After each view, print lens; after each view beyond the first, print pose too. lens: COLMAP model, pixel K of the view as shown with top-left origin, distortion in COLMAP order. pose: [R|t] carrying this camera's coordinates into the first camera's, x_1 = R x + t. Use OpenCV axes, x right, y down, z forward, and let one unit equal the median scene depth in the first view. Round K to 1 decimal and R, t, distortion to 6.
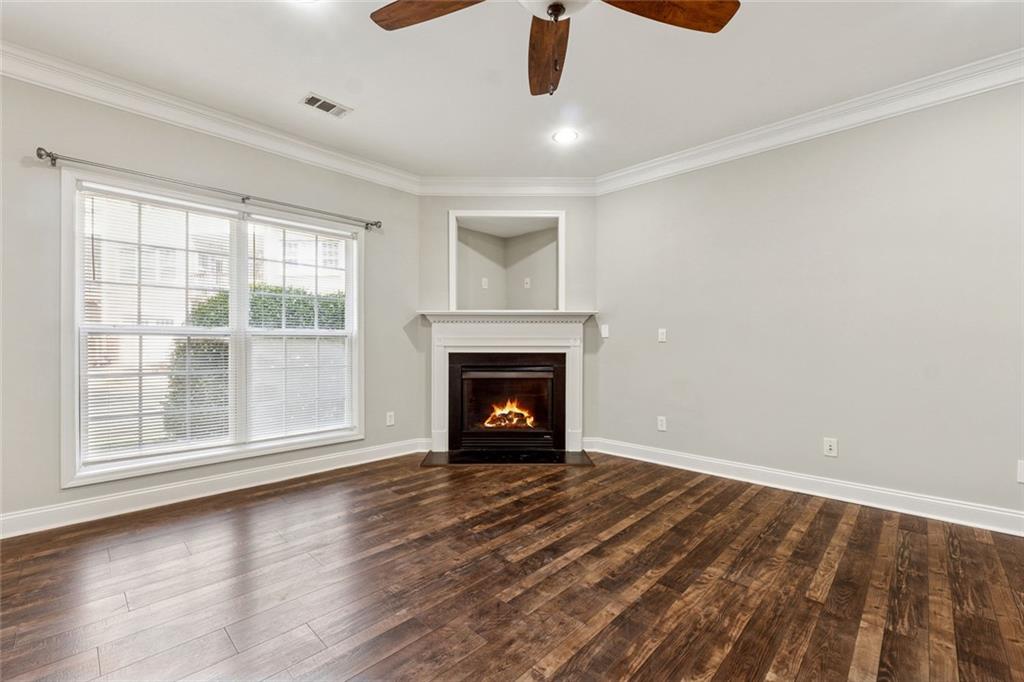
lens RADIAL K [[428.3, 0, 516.6], [0, 428.3, 345.8], [0, 0, 1]] dist [-0.008151, 0.000204]
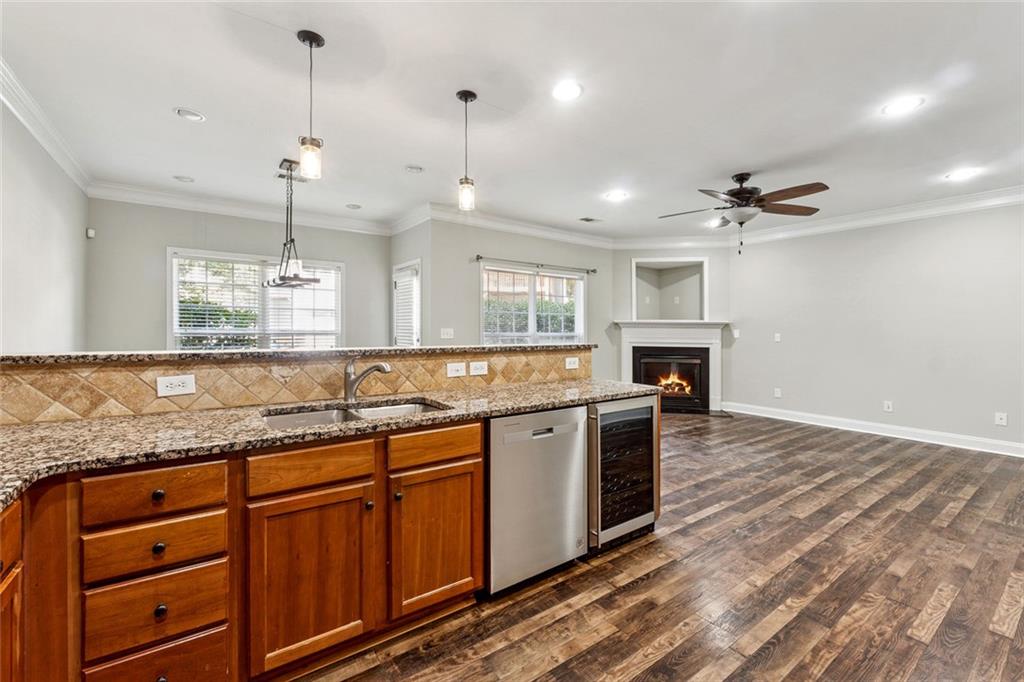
lens RADIAL K [[428.3, 0, 516.1], [0, 428.3, 321.9], [0, 0, 1]] dist [-0.008151, 0.000204]
pose [[0.982365, 0.003272, -0.186944, -0.313921], [-0.007787, 0.999695, -0.023422, -0.037898], [0.186811, 0.024465, 0.982091, -0.734854]]
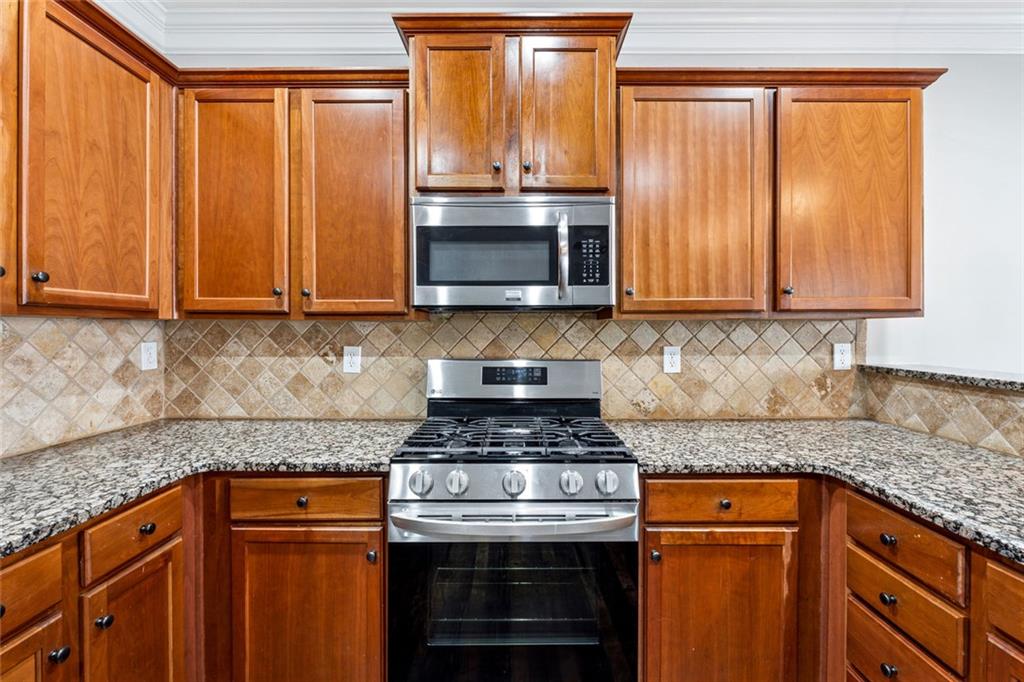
lens RADIAL K [[428.3, 0, 514.2], [0, 428.3, 333.7], [0, 0, 1]] dist [-0.008151, 0.000204]
pose [[-0.735814, 0.007381, -0.677143, -0.259137], [0.001742, 0.999958, 0.009008, -0.055582], [0.677181, 0.005449, -0.735796, -0.435466]]
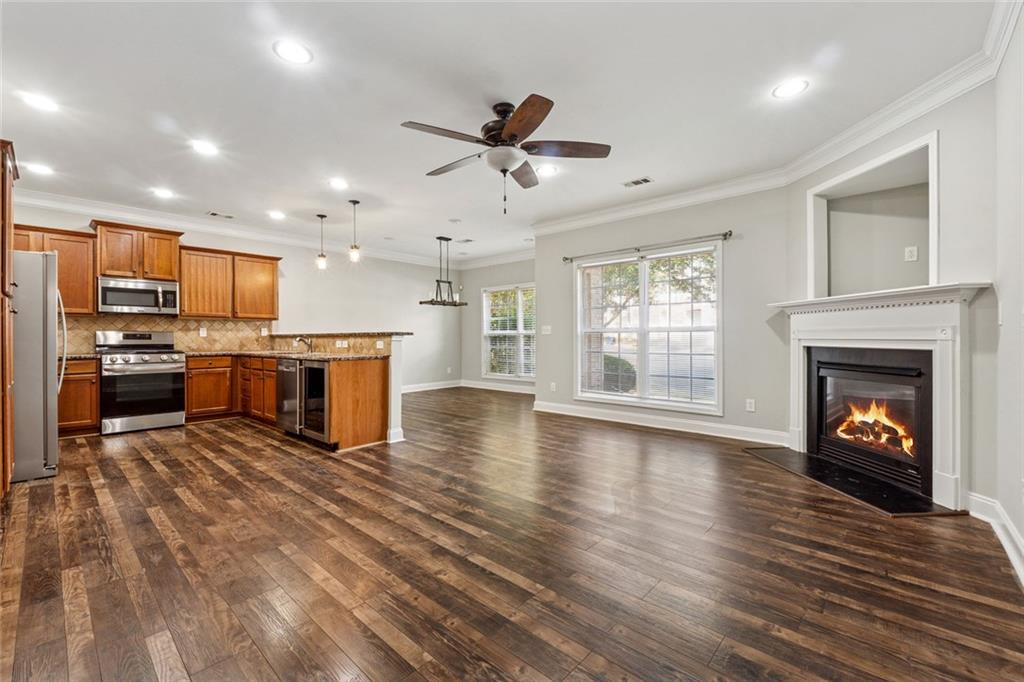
lens RADIAL K [[428.3, 0, 505.1], [0, 428.3, 337.6], [0, 0, 1]] dist [-0.008151, 0.000204]
pose [[0.021225, 0.001128, -0.999774, 0.814121], [-0.000044, 0.999999, 0.001127, -0.002961], [0.999775, 0.000020, 0.021225, 0.369079]]
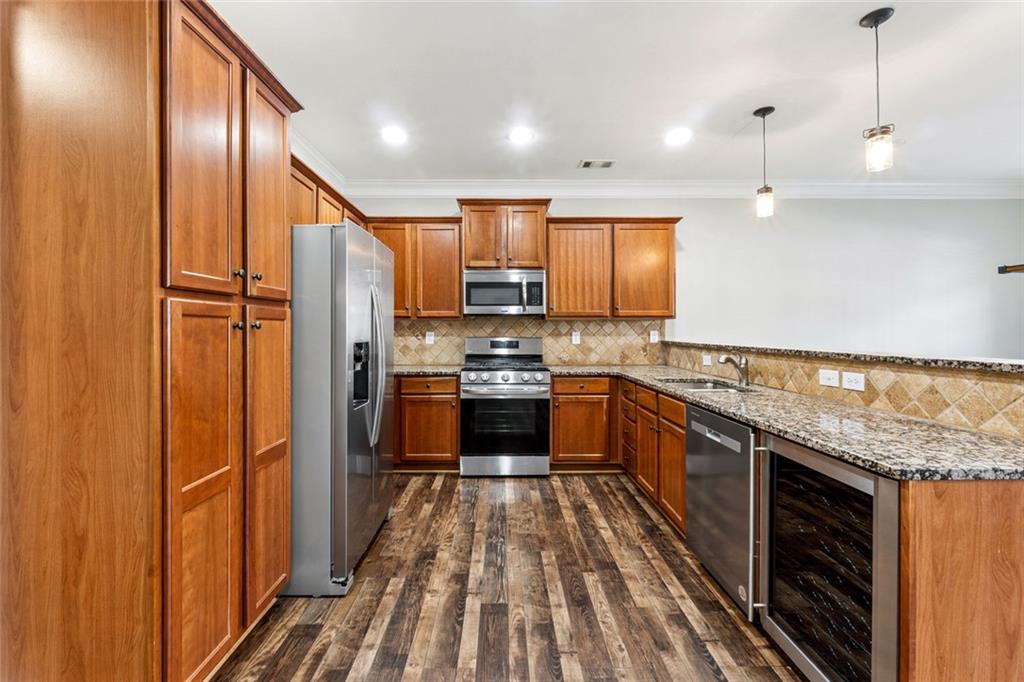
lens RADIAL K [[428.3, 0, 505.1], [0, 428.3, 331.9], [0, 0, 1]] dist [-0.008151, 0.000204]
pose [[-0.720264, 0.005203, -0.693680, 0.161004], [0.000397, 0.999975, 0.007088, -0.043855], [0.693700, 0.004830, -0.720248, -0.011599]]
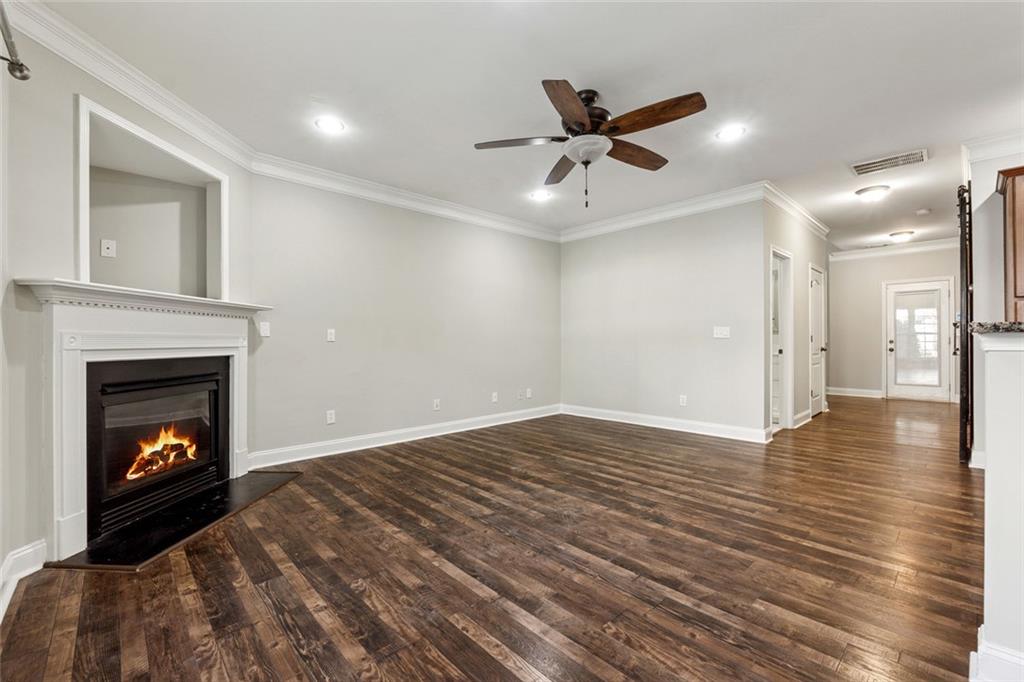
lens RADIAL K [[428.3, 0, 507.4], [0, 428.3, 335.8], [0, 0, 1]] dist [-0.008151, 0.000204]
pose [[0.056871, 0.014823, 0.998272, -0.715550], [0.002356, 0.999885, -0.014981, -0.005718], [-0.998379, 0.003204, 0.056829, 0.482432]]
